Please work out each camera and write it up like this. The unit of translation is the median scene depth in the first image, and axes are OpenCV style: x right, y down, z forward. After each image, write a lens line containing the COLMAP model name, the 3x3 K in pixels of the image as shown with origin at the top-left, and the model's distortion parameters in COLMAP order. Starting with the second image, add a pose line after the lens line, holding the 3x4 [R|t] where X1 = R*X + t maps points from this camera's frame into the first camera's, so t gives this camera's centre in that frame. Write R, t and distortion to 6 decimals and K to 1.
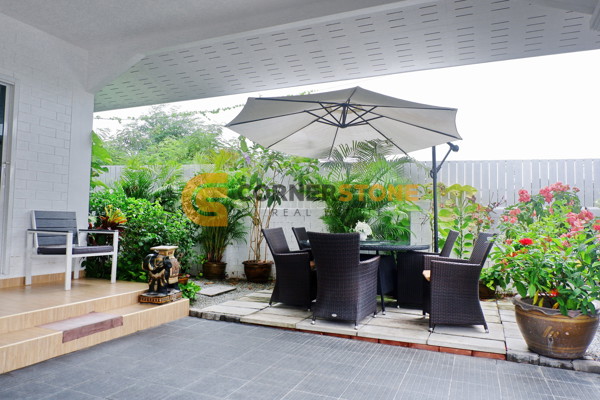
lens RADIAL K [[422.5, 0, 304.7], [0, 422.5, 198.3], [0, 0, 1]] dist [-0.048914, 0.029917]
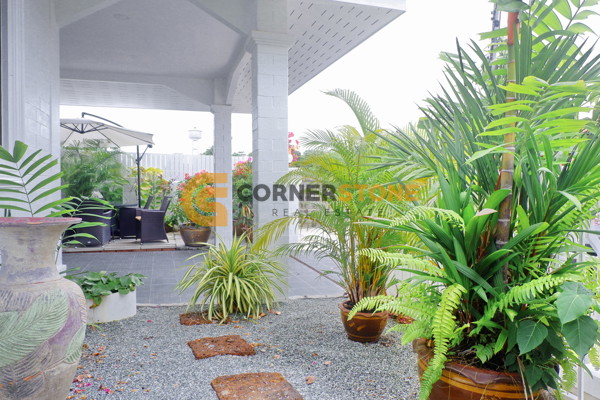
lens RADIAL K [[422.5, 0, 304.7], [0, 422.5, 198.3], [0, 0, 1]] dist [-0.048914, 0.029917]
pose [[0.755641, -0.032514, 0.654178, -0.323865], [-0.027664, 0.996292, 0.081472, -0.075447], [-0.654401, -0.079661, 0.751939, -0.788043]]
